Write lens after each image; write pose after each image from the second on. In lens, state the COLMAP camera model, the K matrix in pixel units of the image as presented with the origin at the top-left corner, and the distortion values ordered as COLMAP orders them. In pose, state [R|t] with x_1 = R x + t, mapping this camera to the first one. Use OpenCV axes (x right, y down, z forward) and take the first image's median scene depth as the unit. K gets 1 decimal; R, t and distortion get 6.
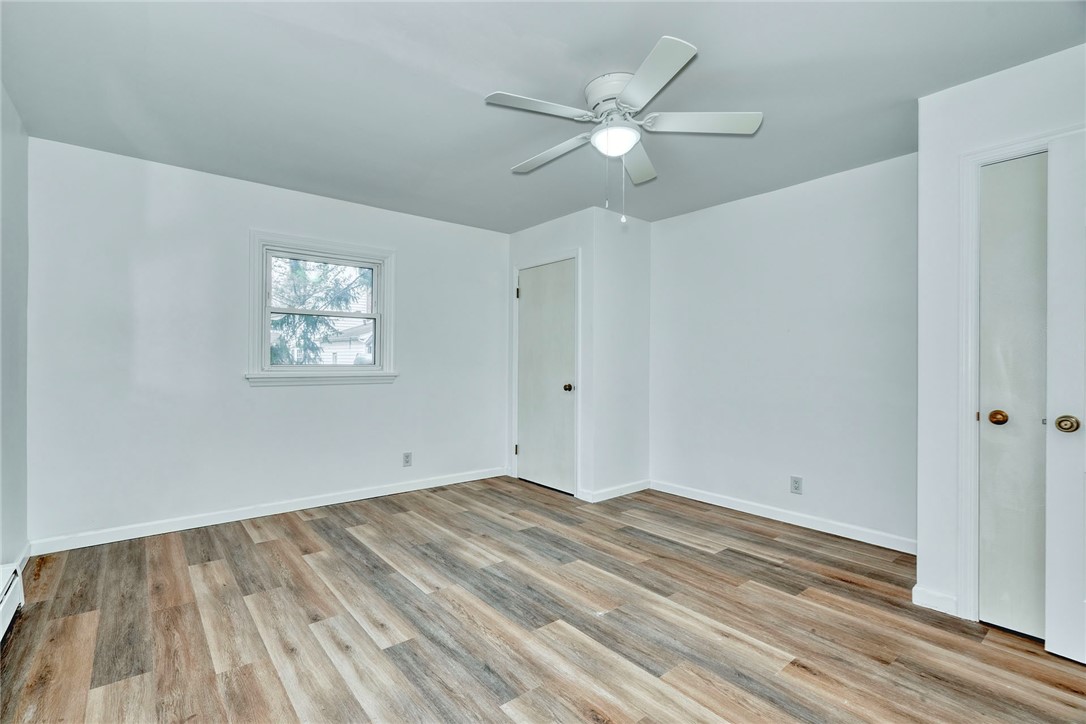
lens RADIAL K [[494.3, 0, 540.9], [0, 494.3, 360.6], [0, 0, 1]] dist [-0.002831, 0.002143]
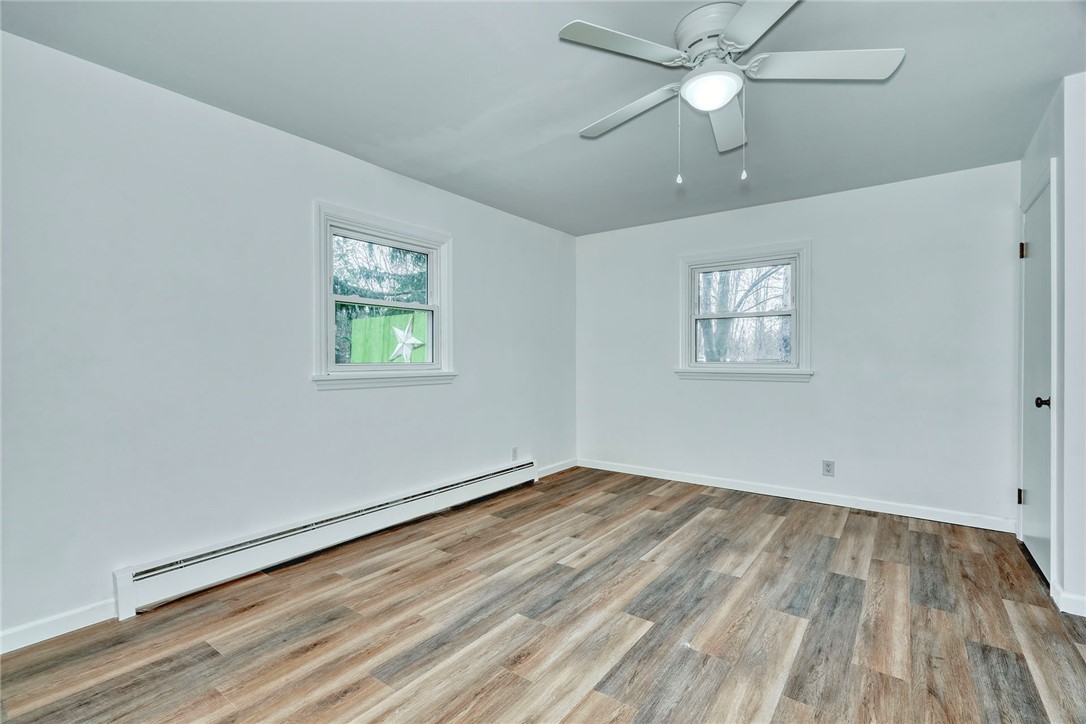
lens RADIAL K [[494.3, 0, 540.3], [0, 494.3, 362.9], [0, 0, 1]] dist [-0.002831, 0.002143]
pose [[0.240423, 0.002539, -0.970665, 0.732514], [0.005138, 0.999979, 0.003889, 0.004698], [0.970654, -0.005922, 0.240405, 0.434491]]
